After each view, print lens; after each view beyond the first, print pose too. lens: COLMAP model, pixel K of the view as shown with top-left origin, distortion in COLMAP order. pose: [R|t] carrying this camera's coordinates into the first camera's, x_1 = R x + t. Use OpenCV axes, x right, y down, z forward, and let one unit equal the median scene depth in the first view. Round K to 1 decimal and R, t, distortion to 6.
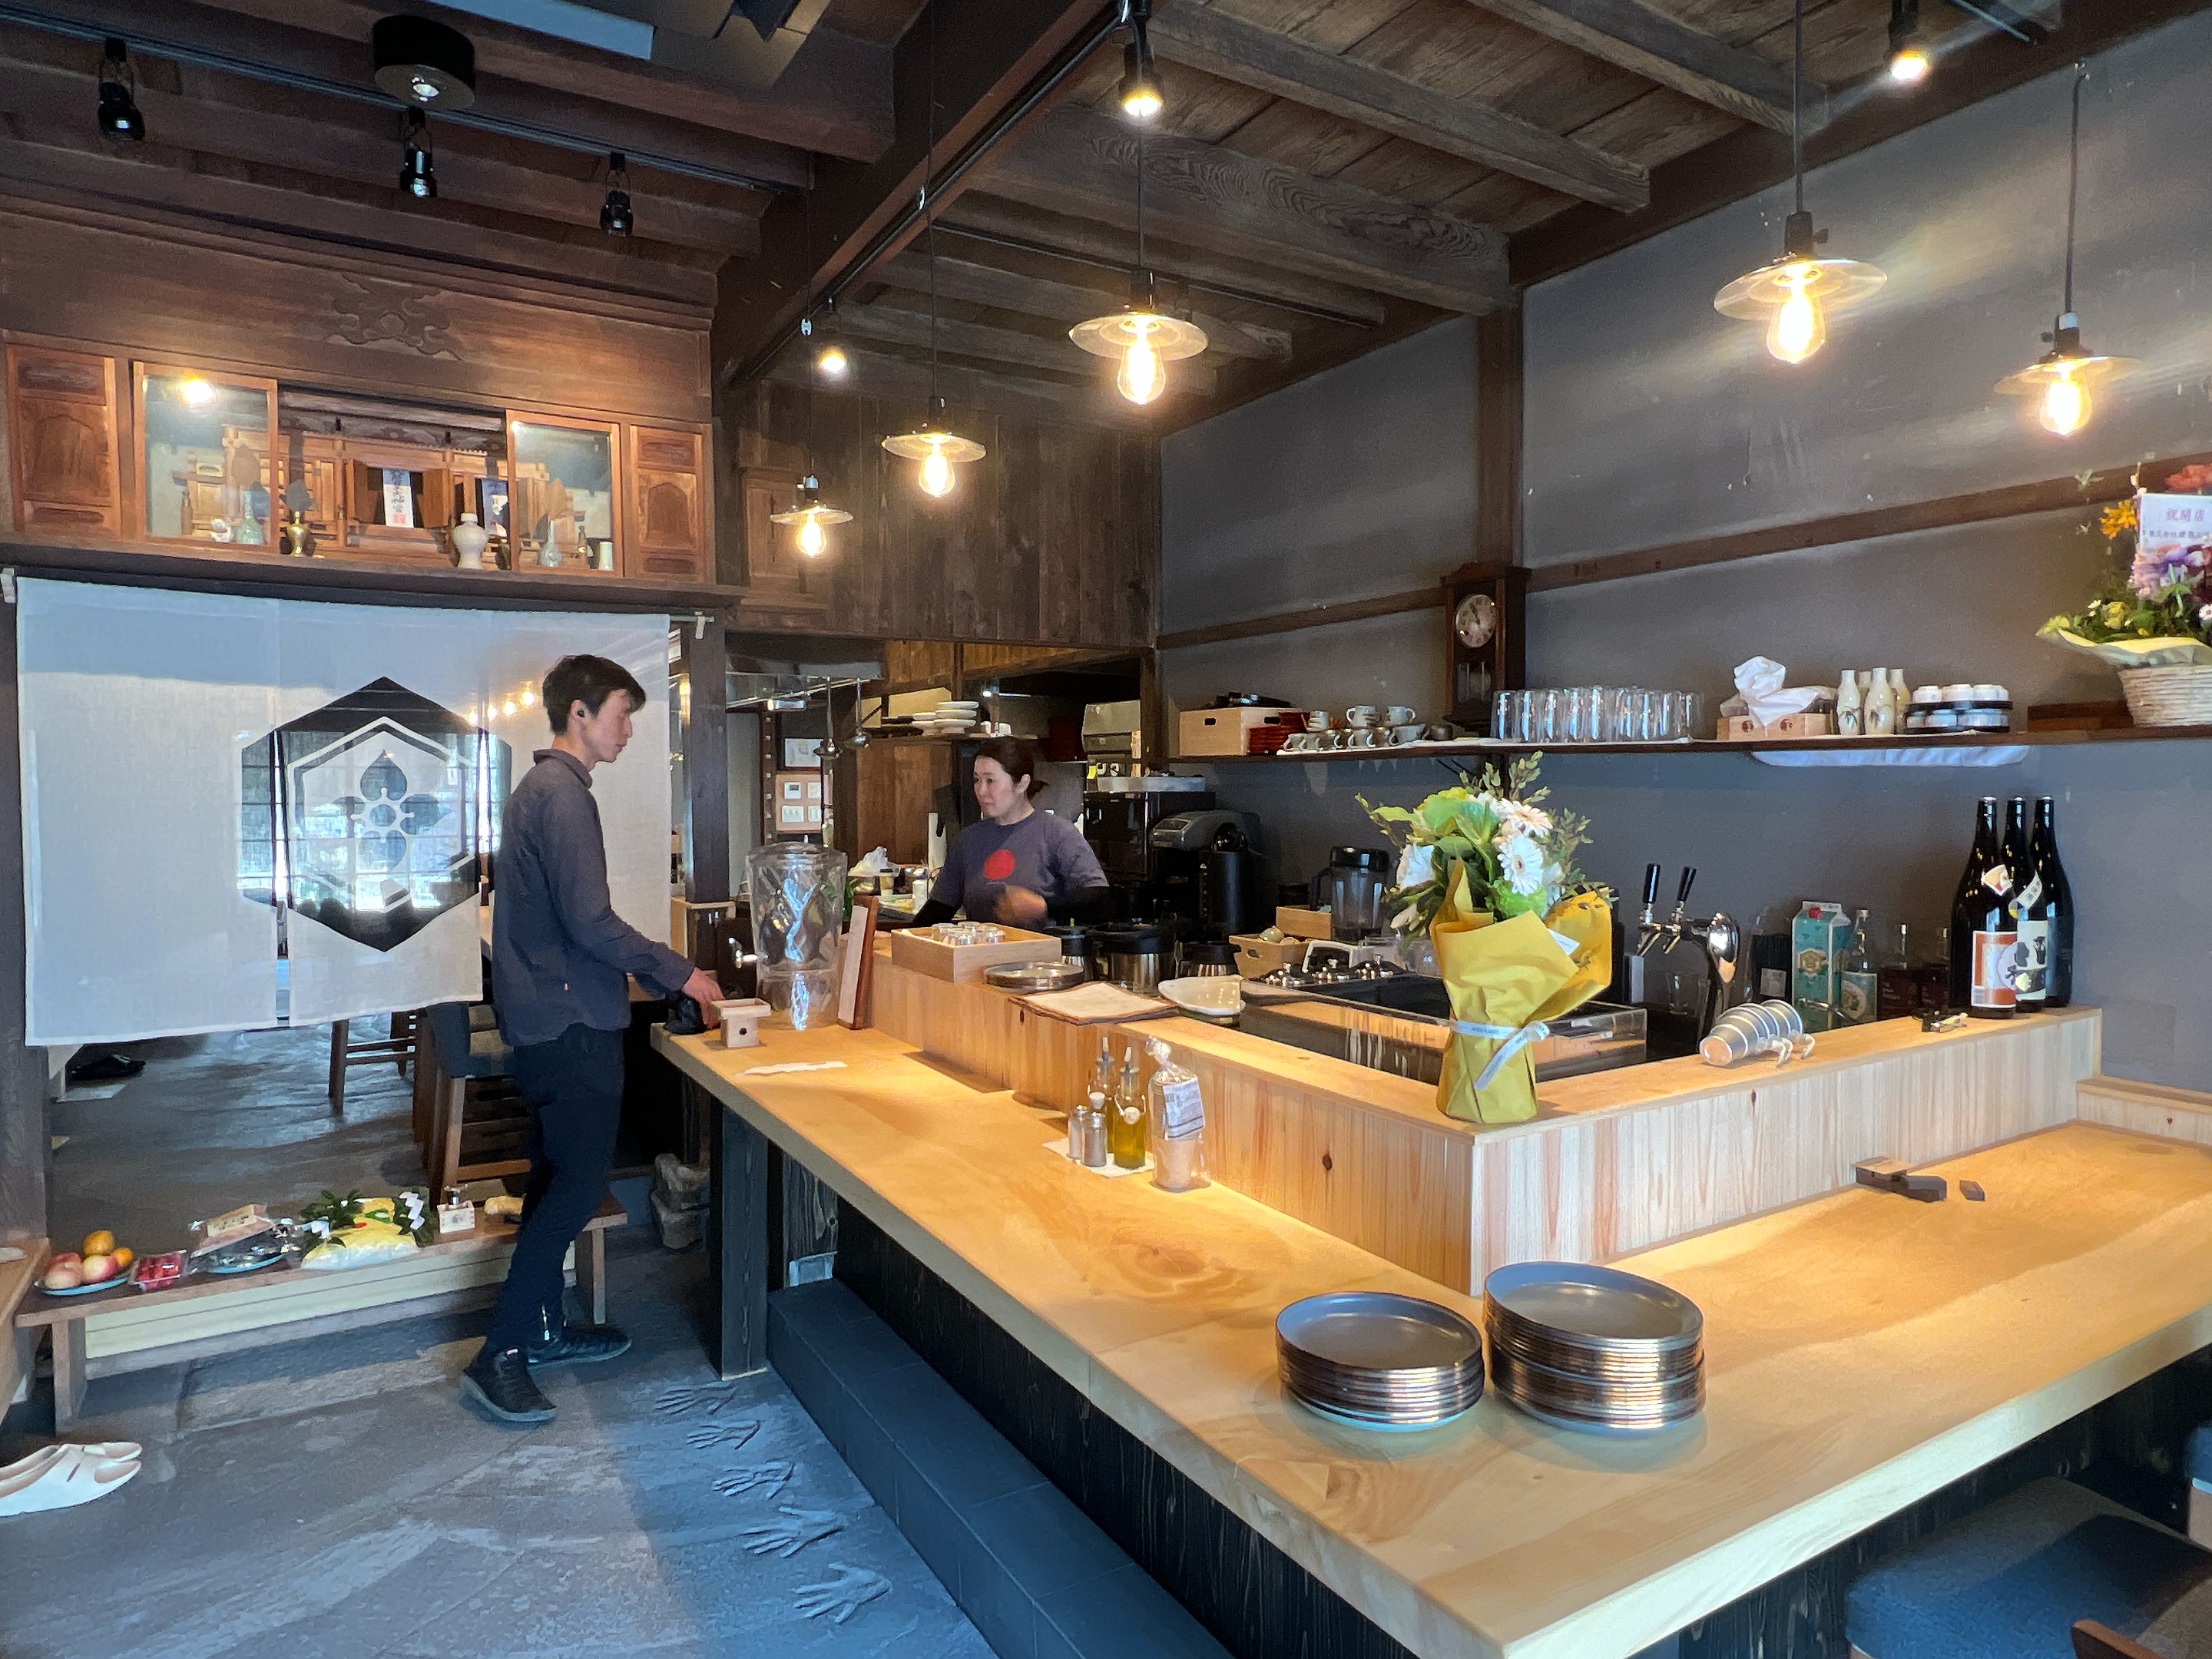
lens RADIAL K [[1317.3, 0, 1106.0], [0, 1317.3, 829.5], [0, 0, 1]] dist [-0.003901, -0.000735]
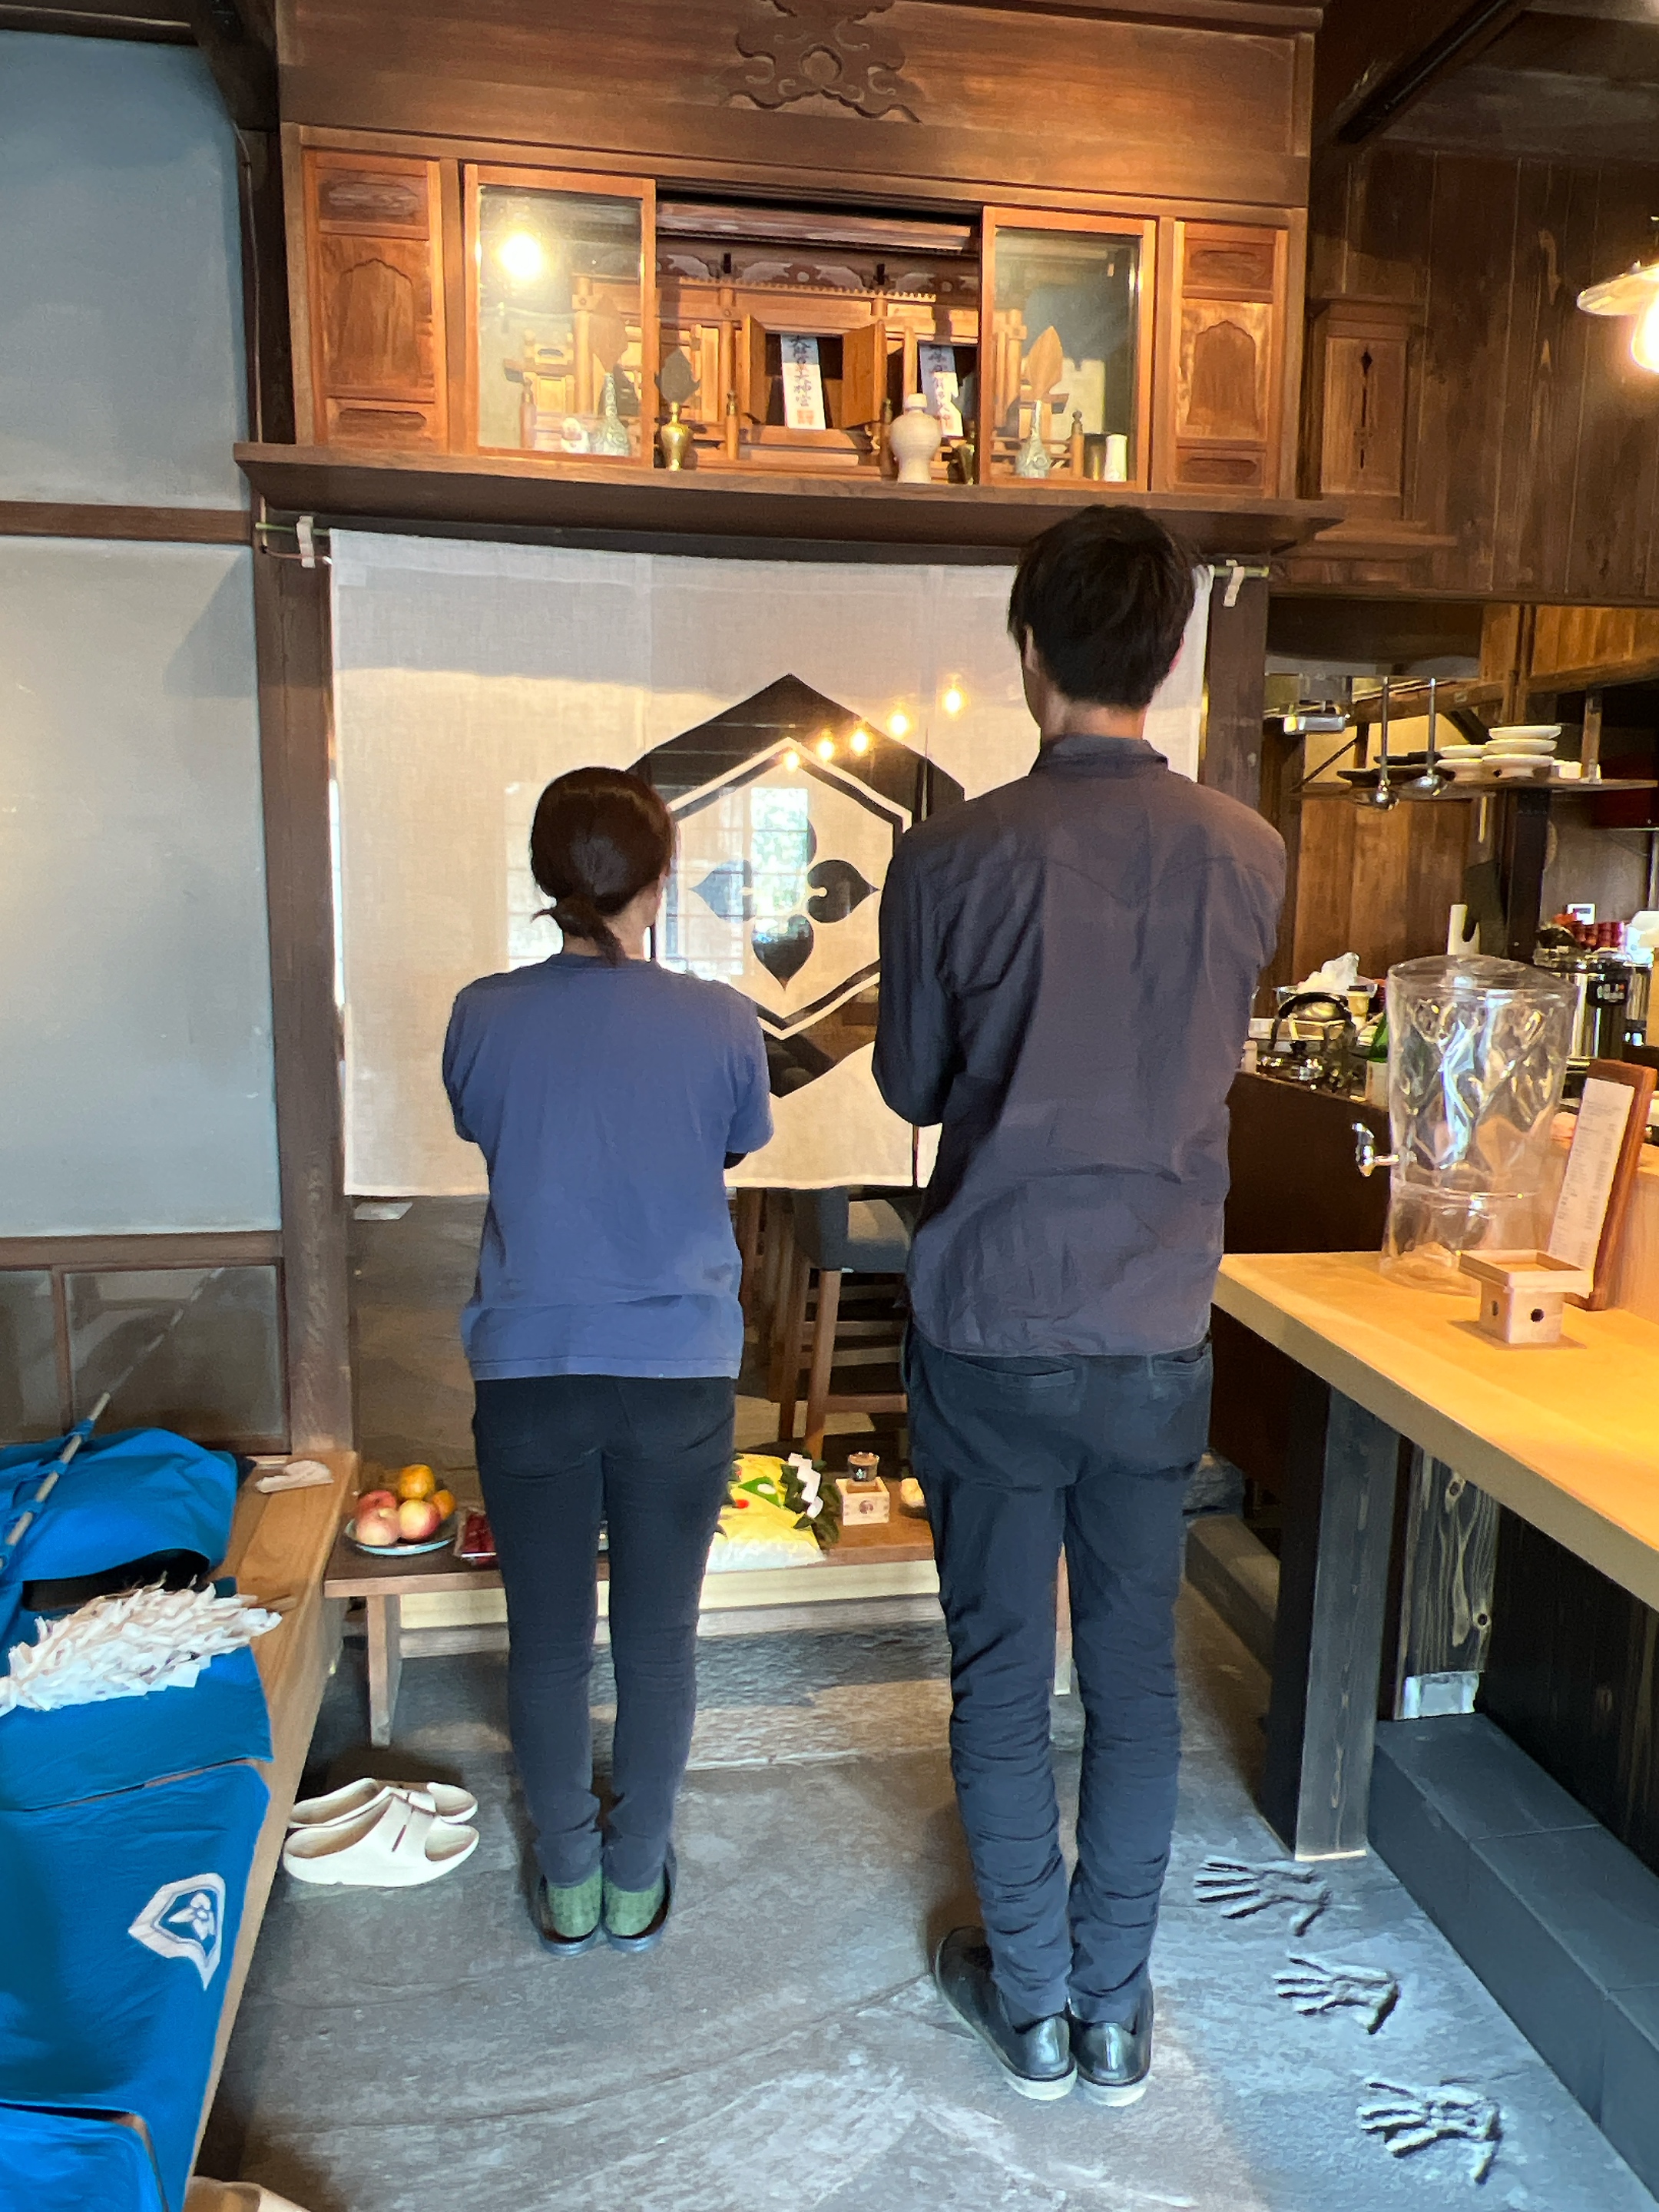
lens RADIAL K [[1647.1, 0, 829.5], [0, 1647.1, 1106.0], [0, 0, 1]] dist [0.000392, 0.002153]
pose [[0.929120, 0.073509, -0.362399, -0.228403], [-0.031932, 0.992331, 0.119415, -0.001424], [0.368398, -0.099379, 0.924341, 0.252984]]
